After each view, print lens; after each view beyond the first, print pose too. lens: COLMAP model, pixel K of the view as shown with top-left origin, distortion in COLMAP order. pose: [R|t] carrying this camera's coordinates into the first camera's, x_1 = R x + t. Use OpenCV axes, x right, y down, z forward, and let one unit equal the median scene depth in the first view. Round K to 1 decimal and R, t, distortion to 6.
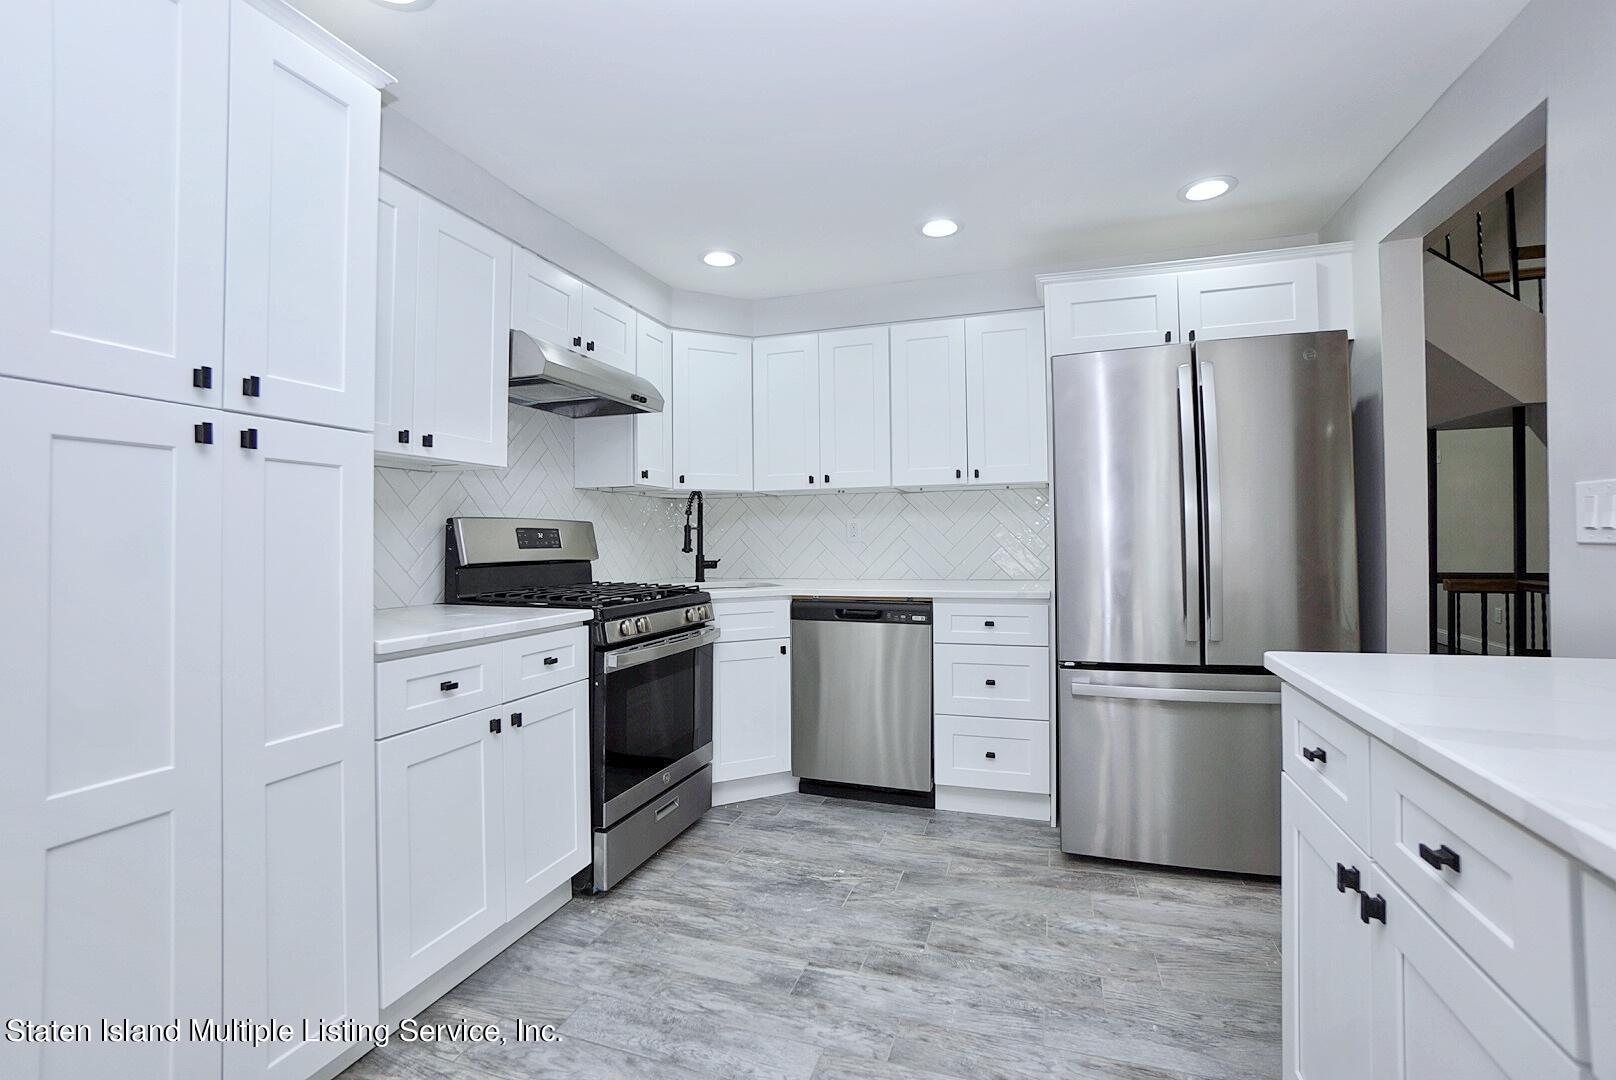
lens RADIAL K [[718.5, 0, 803.0], [0, 718.5, 528.1], [0, 0, 1]] dist [-0.063733, 0.024107]
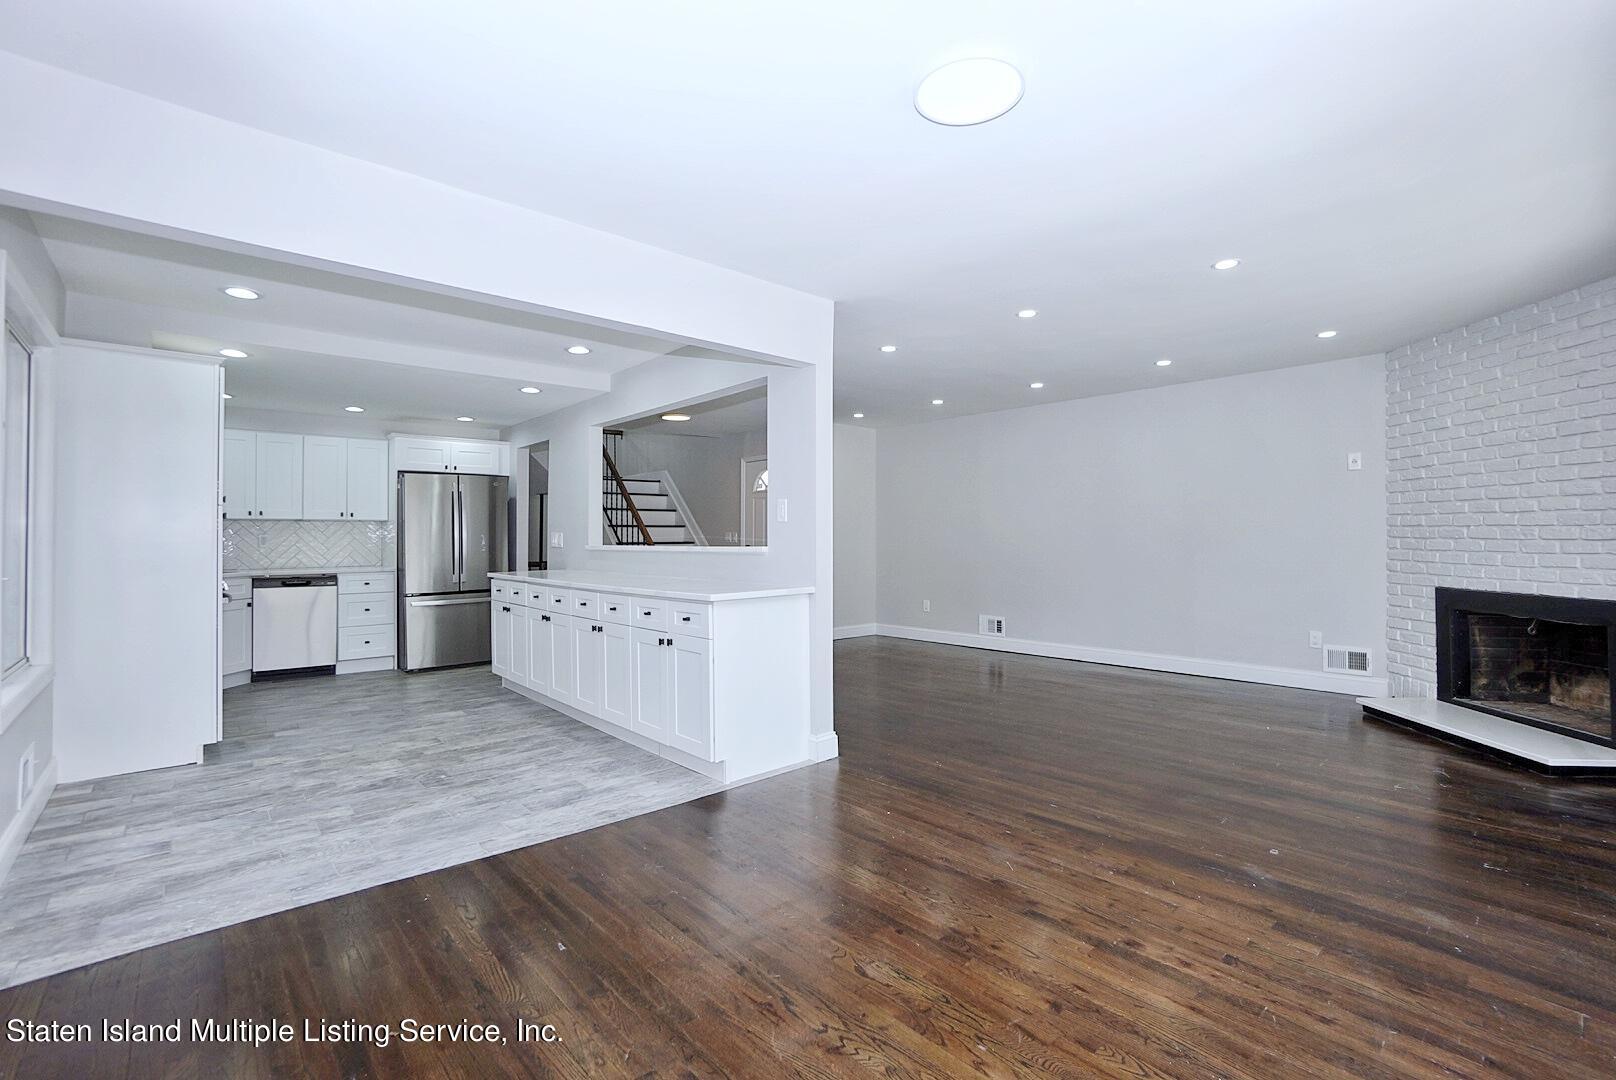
lens RADIAL K [[718.5, 0, 803.0], [0, 718.5, 528.1], [0, 0, 1]] dist [-0.063733, 0.024107]
pose [[0.490773, 0.018951, 0.871081, -1.016446], [-0.011558, 0.999817, -0.015240, -0.023437], [-0.871211, -0.002588, 0.490903, -1.308744]]
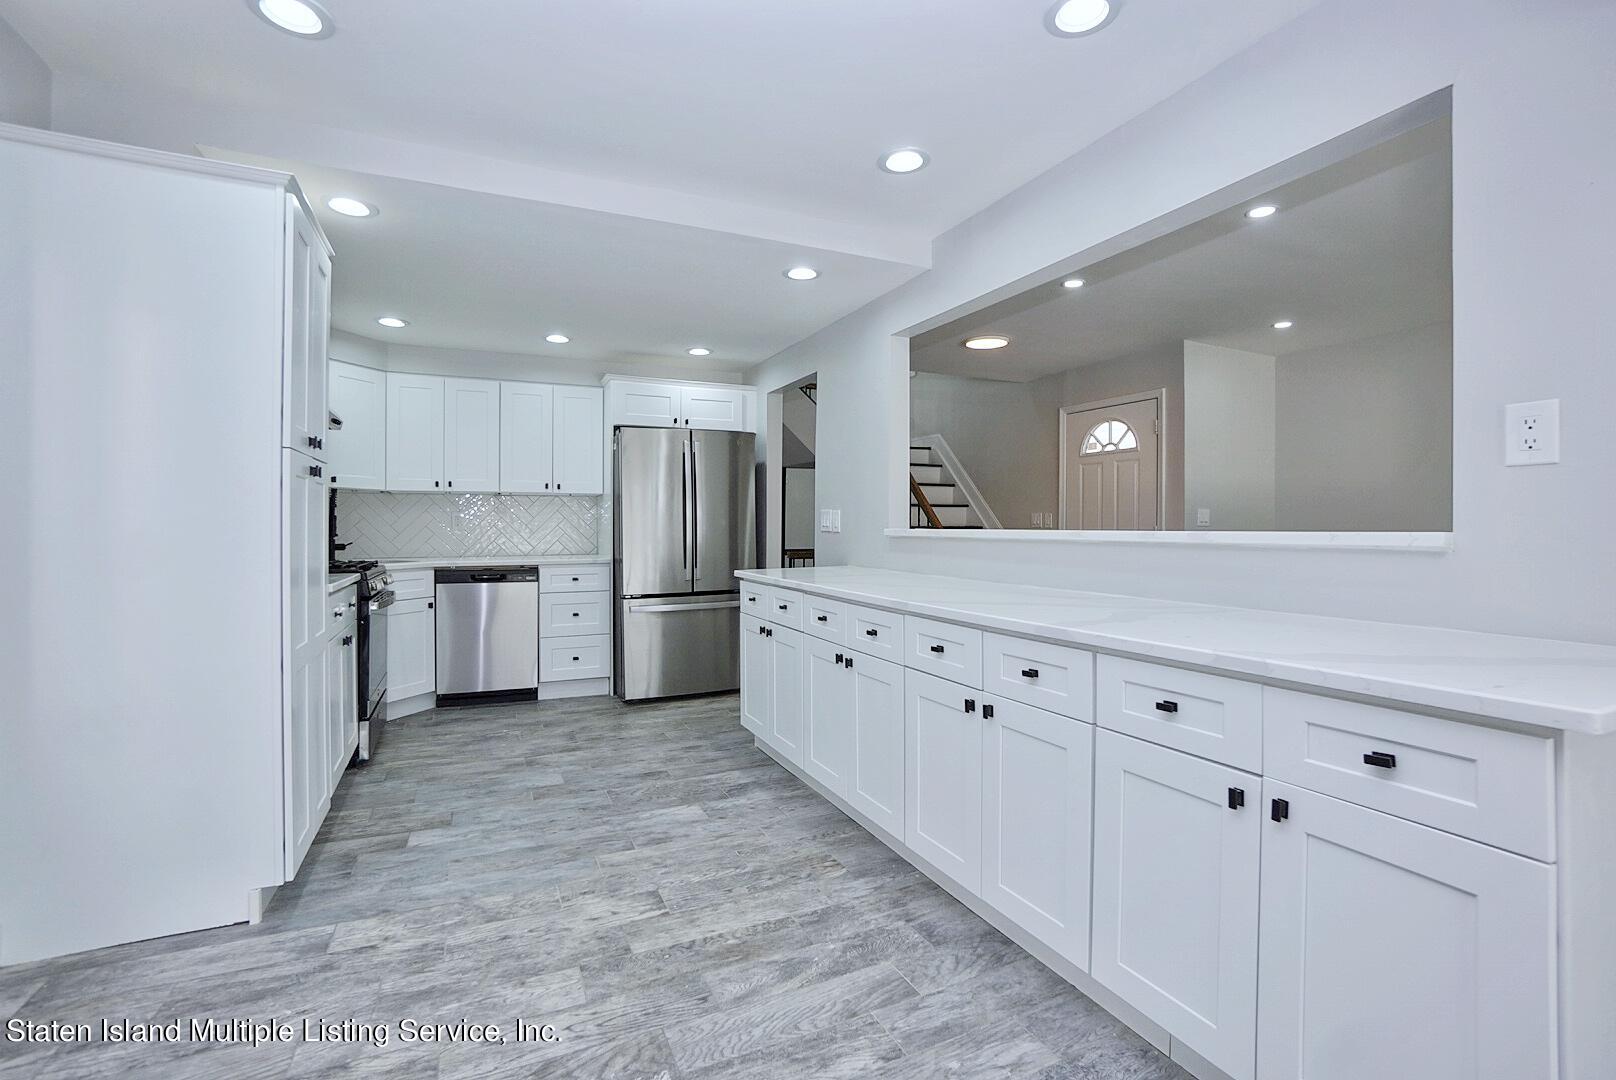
lens RADIAL K [[718.5, 0, 803.0], [0, 718.5, 528.1], [0, 0, 1]] dist [-0.063733, 0.024107]
pose [[0.721139, 0.006165, 0.692763, -0.514901], [-0.016107, 0.999839, 0.007870, -0.006217], [-0.692604, -0.016834, 0.721122, -0.567741]]
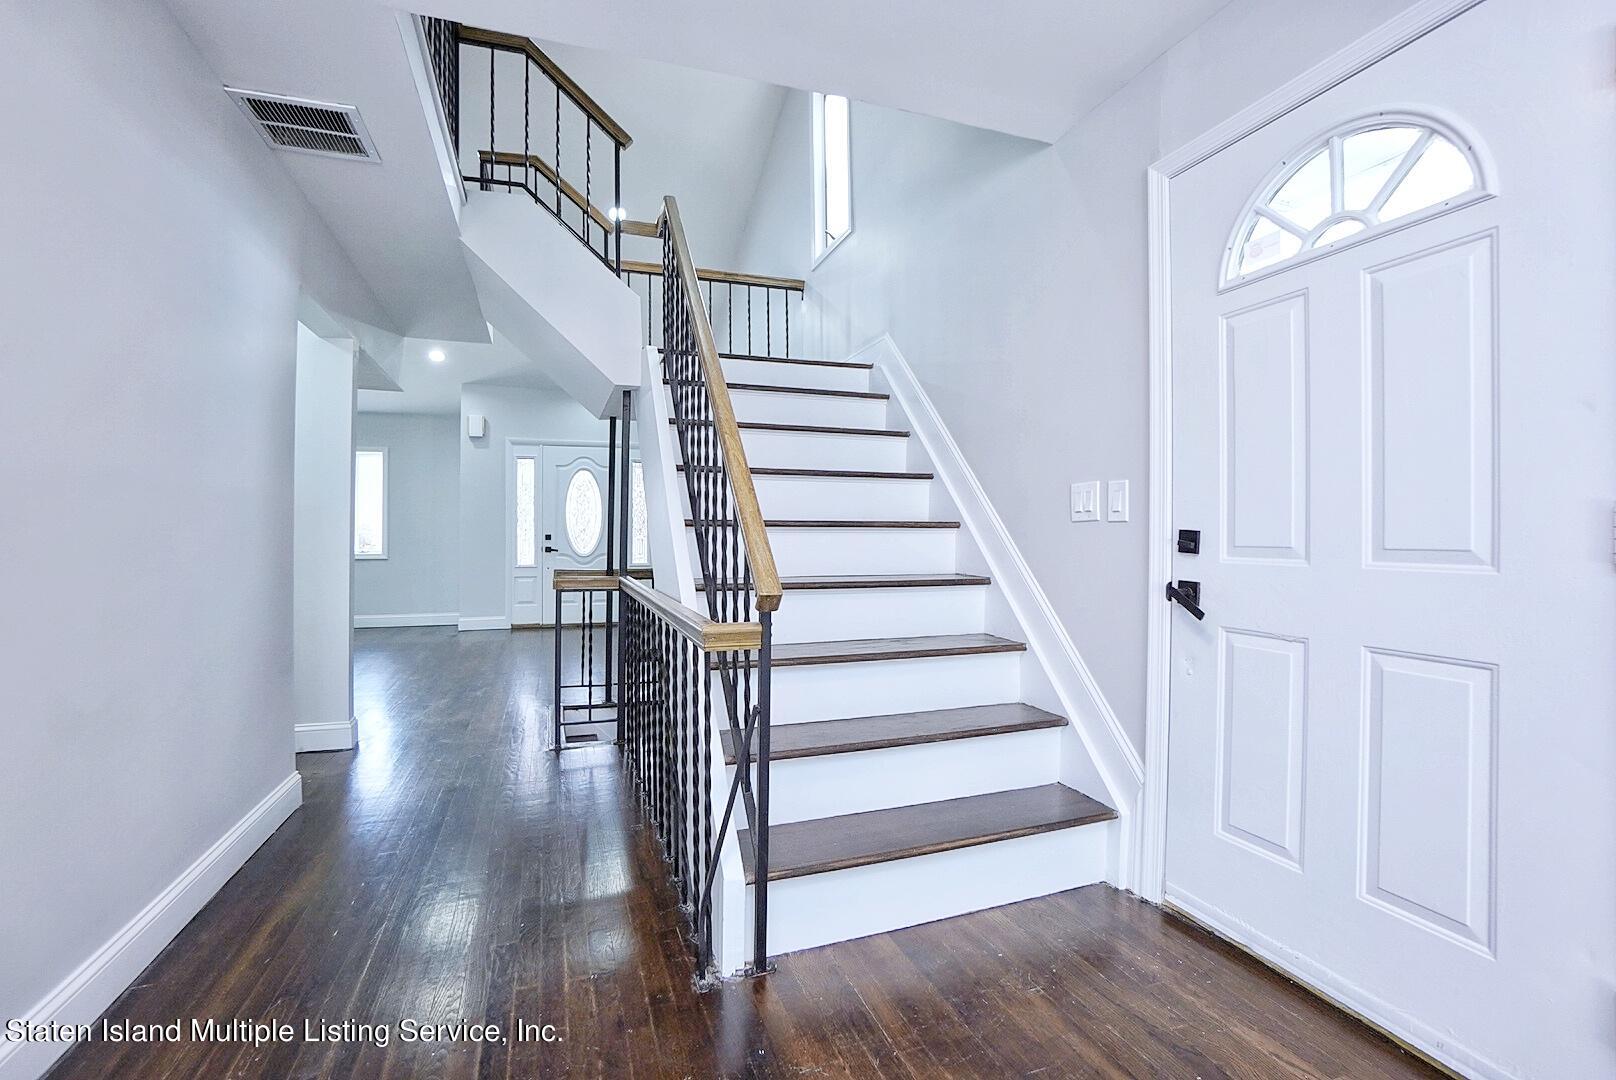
lens RADIAL K [[718.5, 0, 803.0], [0, 718.5, 528.1], [0, 0, 1]] dist [-0.063733, 0.024107]
pose [[0.783558, 0.009573, 0.621245, 0.868705], [-0.013347, 0.999910, 0.001426, 0.007569], [-0.621175, -0.009409, 0.783615, 0.133853]]
